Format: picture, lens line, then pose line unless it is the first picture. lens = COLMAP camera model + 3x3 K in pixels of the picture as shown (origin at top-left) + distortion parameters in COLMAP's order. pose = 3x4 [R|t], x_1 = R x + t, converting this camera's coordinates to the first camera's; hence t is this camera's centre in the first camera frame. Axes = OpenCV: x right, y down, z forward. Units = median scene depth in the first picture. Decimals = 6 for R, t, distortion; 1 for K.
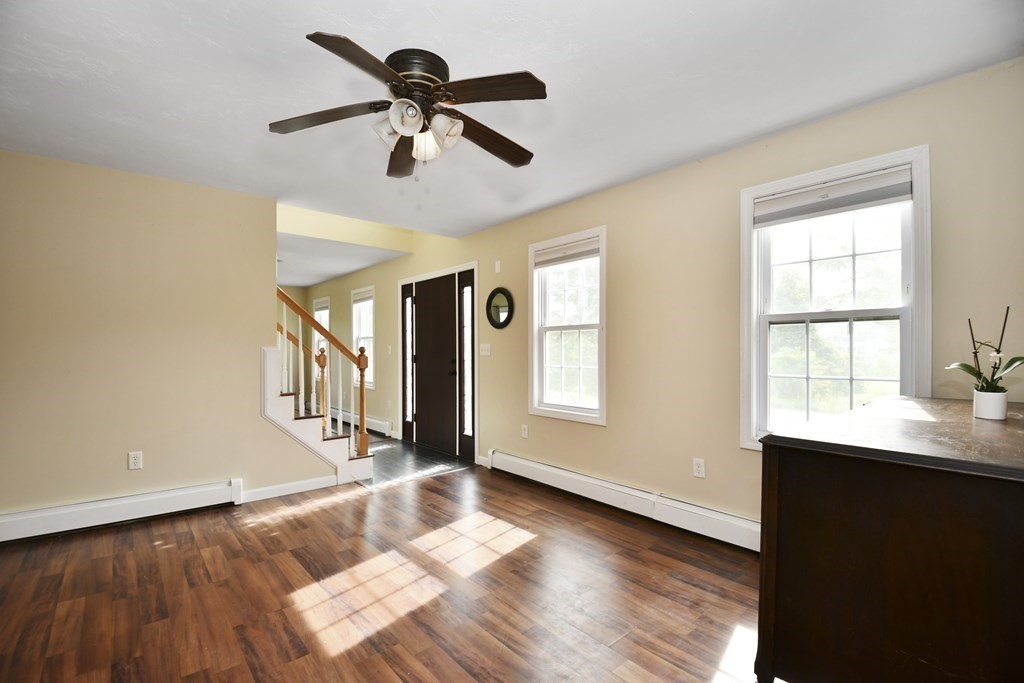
lens RADIAL K [[454.8, 0, 507.0], [0, 454.8, 352.3], [0, 0, 1]] dist [0.002106, -0.015123]
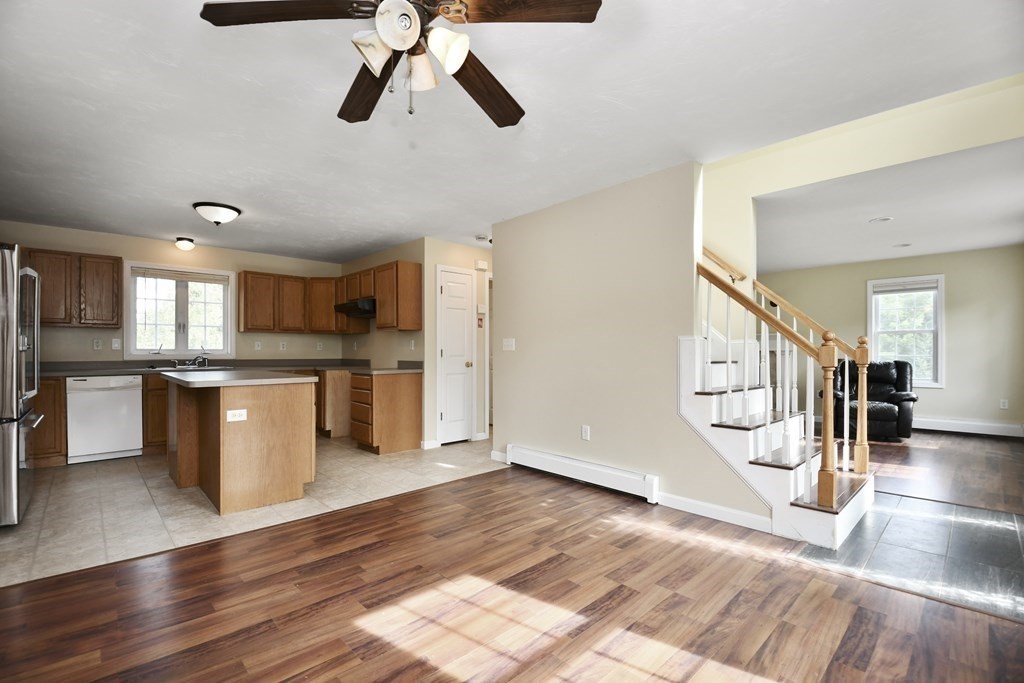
lens RADIAL K [[454.8, 0, 507.0], [0, 454.8, 352.3], [0, 0, 1]] dist [0.002106, -0.015123]
pose [[0.040499, 0.002618, -0.999176, 0.442082], [-0.007077, 0.999972, 0.002333, 0.025799], [0.999155, 0.006977, 0.040517, 0.848255]]
